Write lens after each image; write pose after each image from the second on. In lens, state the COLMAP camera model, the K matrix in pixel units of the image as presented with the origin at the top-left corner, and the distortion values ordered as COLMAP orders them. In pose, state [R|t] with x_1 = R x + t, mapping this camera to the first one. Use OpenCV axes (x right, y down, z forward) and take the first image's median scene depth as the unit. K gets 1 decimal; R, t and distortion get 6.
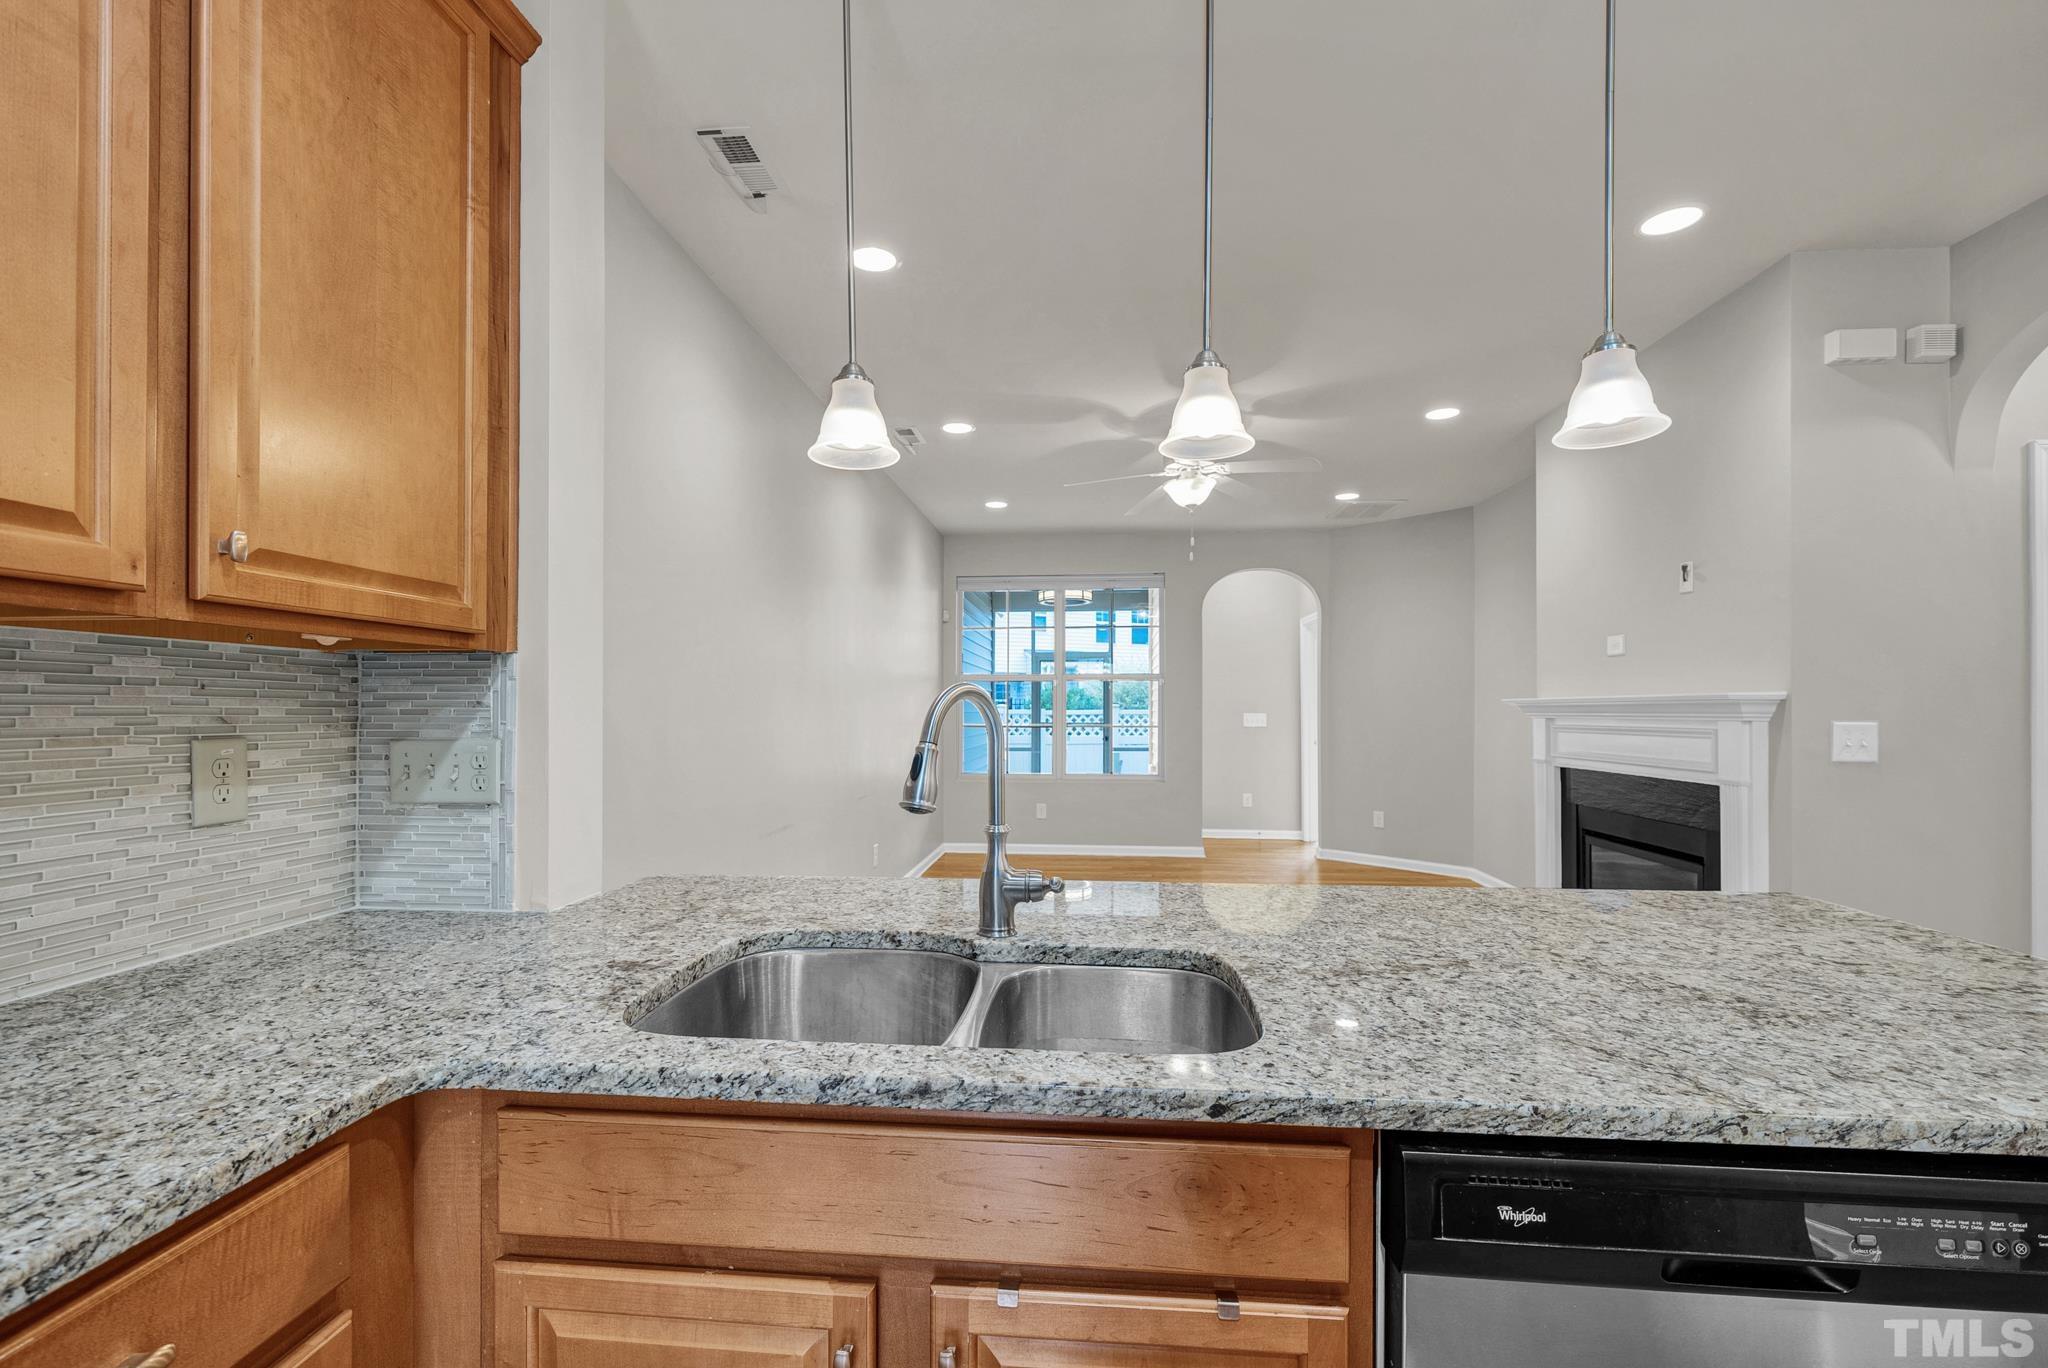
lens RADIAL K [[919.7, 0, 1022.0], [0, 919.7, 692.4], [0, 0, 1]] dist [-0.001650, -0.000199]
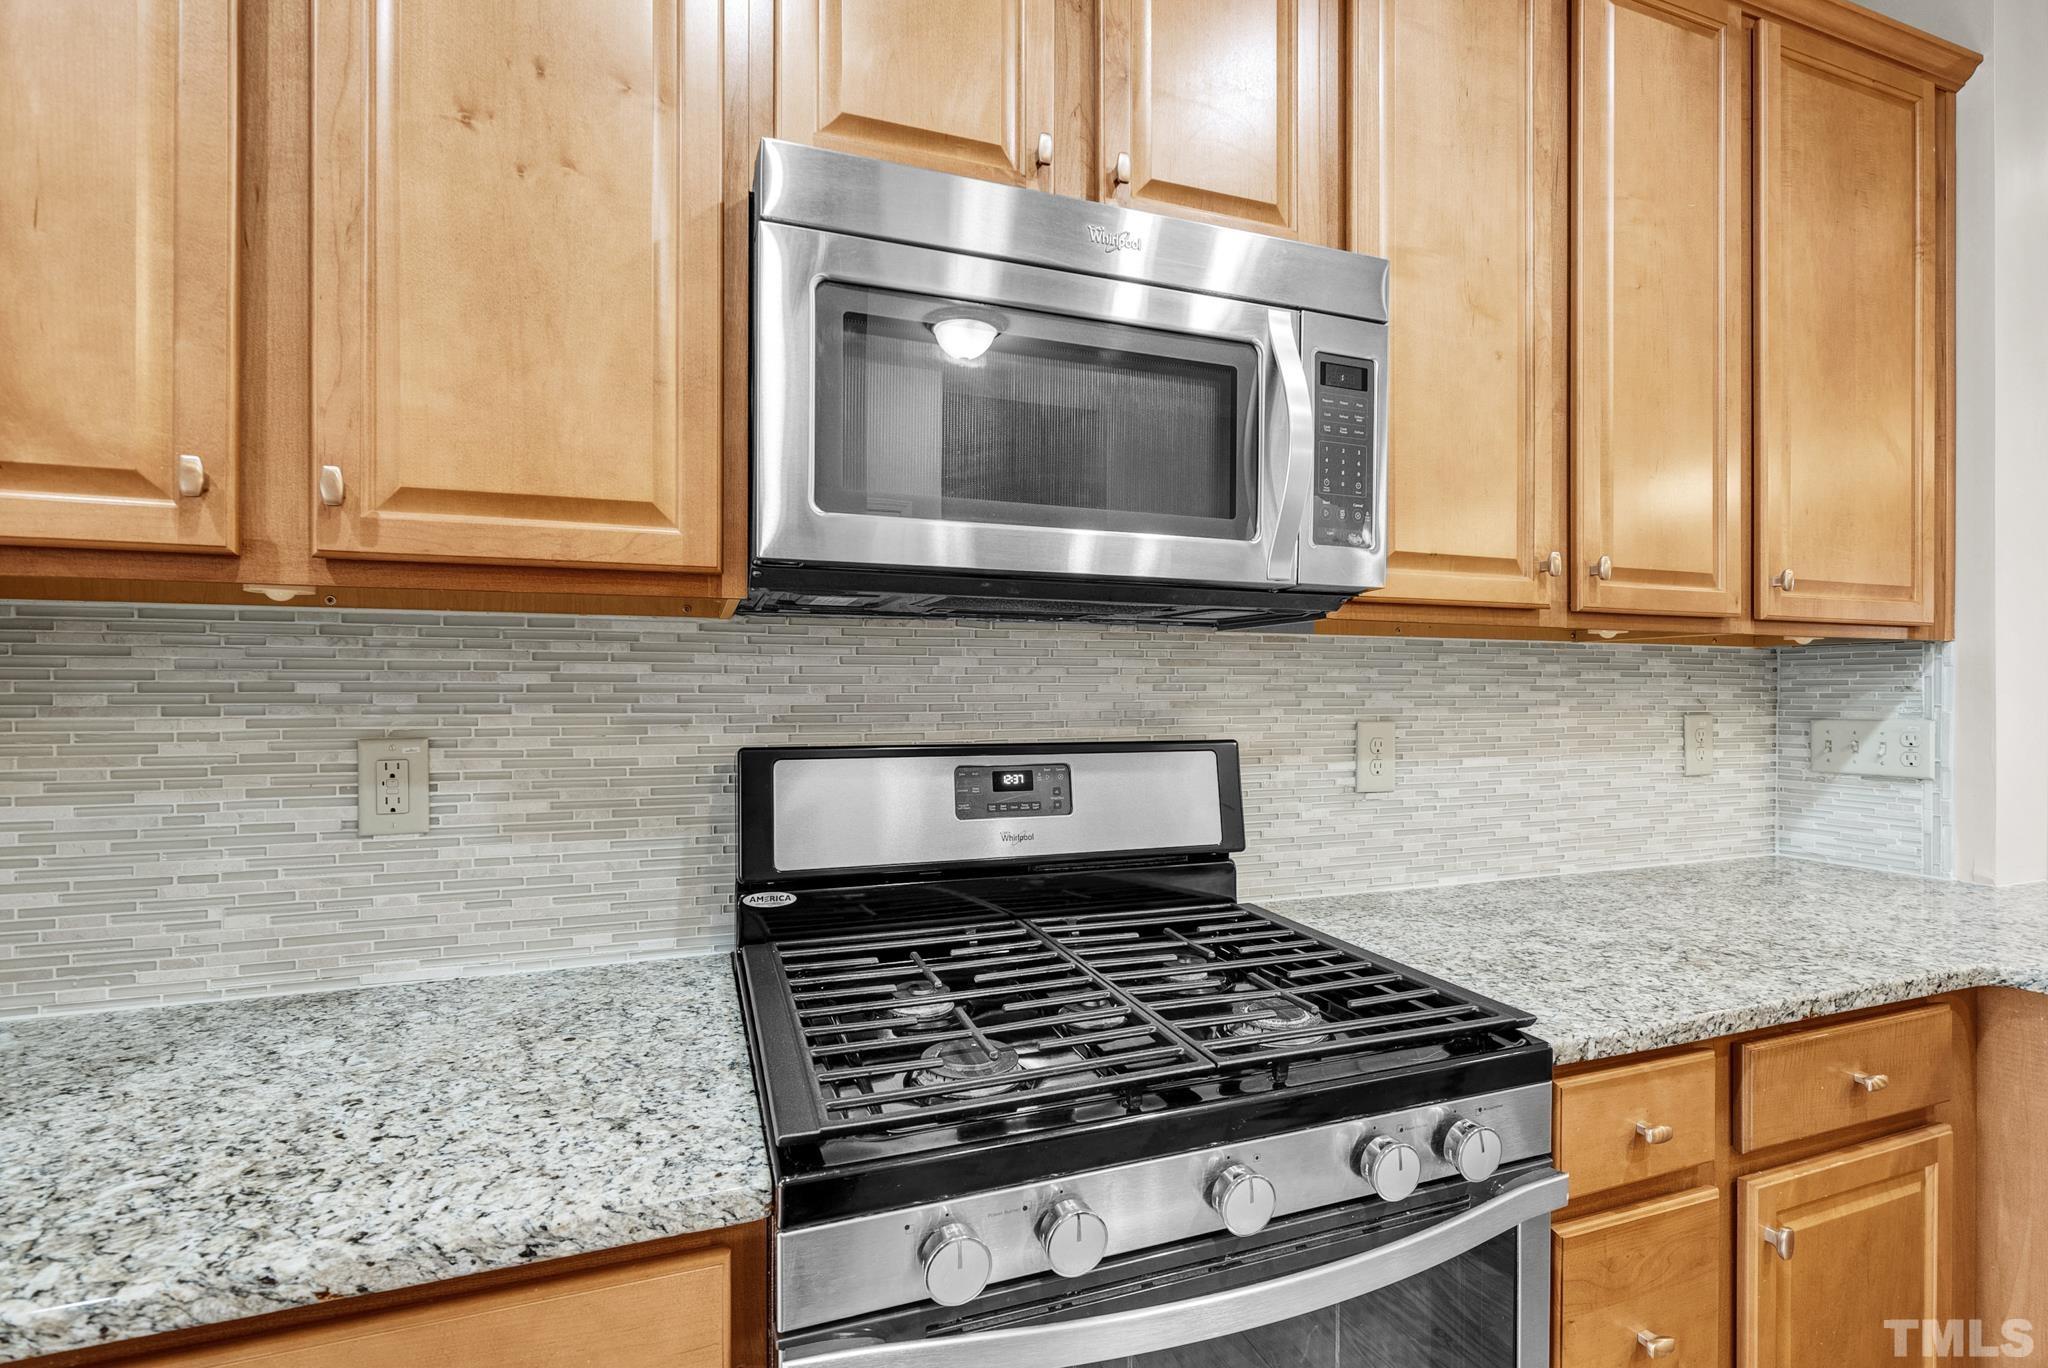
lens RADIAL K [[919.7, 0, 1022.0], [0, 919.7, 692.4], [0, 0, 1]] dist [-0.001650, -0.000199]
pose [[0.416226, -0.001250, -0.909260, -0.026269], [0.016992, 0.999835, 0.006404, -0.008089], [0.909103, -0.018115, 0.416178, -0.439459]]
